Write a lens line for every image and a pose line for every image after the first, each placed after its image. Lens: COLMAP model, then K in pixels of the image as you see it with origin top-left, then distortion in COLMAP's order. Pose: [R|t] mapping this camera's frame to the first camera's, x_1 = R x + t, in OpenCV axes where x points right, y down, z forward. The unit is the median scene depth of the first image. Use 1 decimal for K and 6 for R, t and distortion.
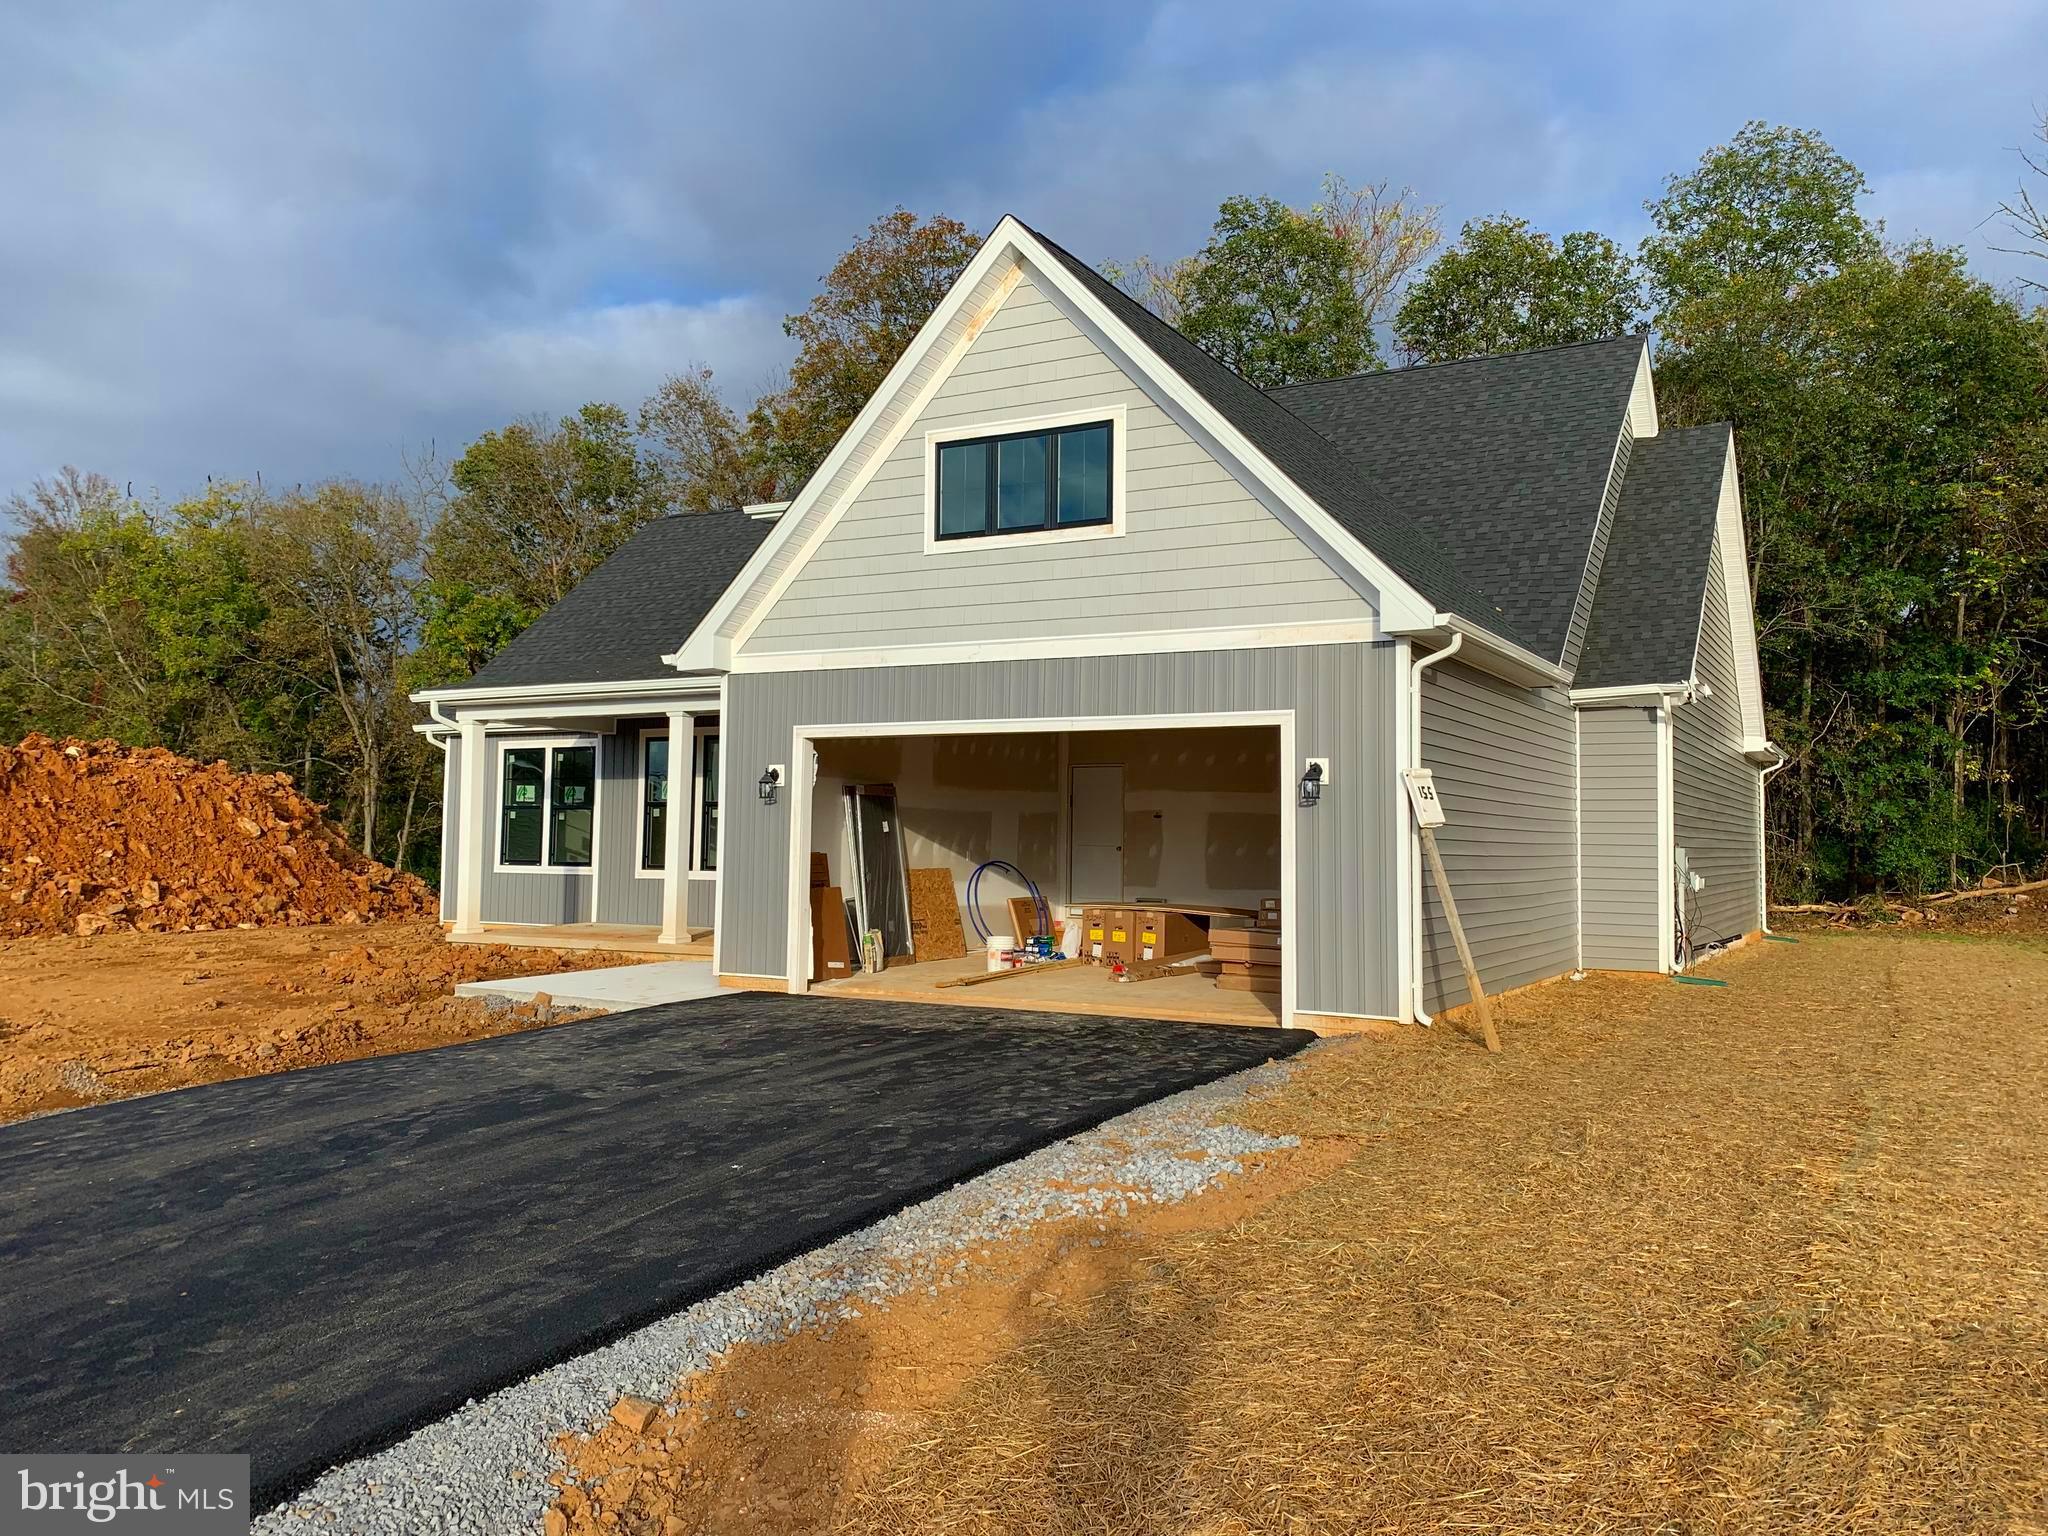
lens RADIAL K [[1563.4, 0, 1020.0], [0, 1563.4, 778.3], [0, 0, 1]] dist [0.027061, -0.033172]
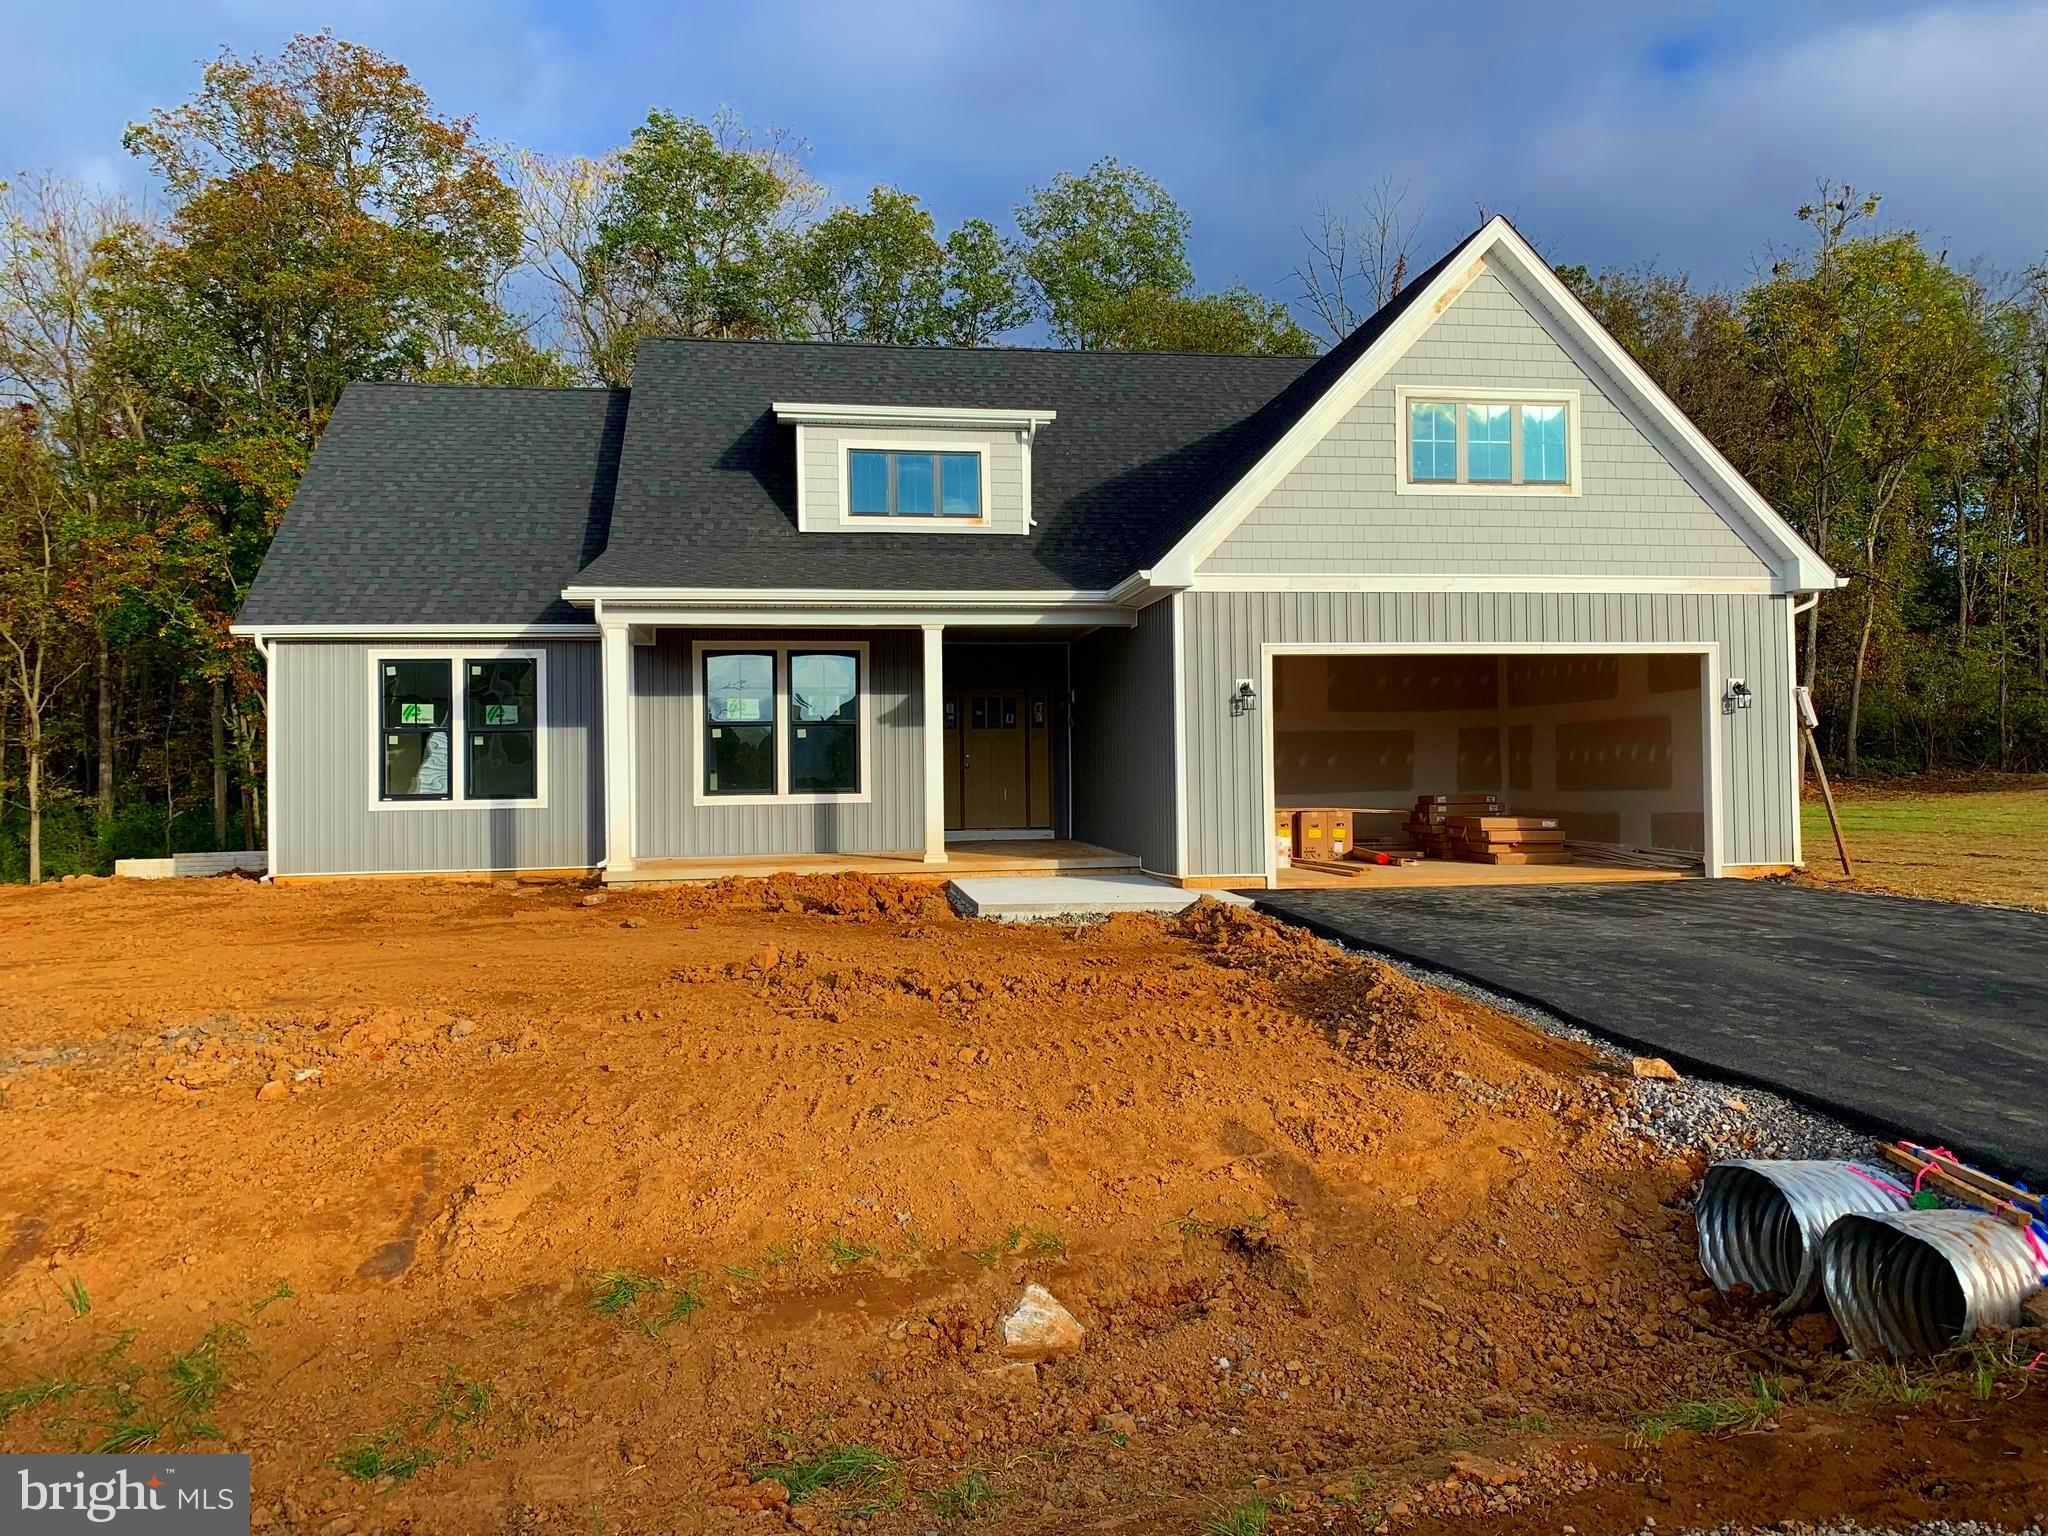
lens RADIAL K [[1563.4, 0, 1016.6], [0, 1563.4, 754.4], [0, 0, 1]] dist [0.027061, -0.033172]
pose [[0.792038, -0.015432, 0.610277, -0.926286], [-0.001293, 0.999636, 0.026955, 0.013519], [-0.610471, -0.022138, 0.791729, 0.255679]]
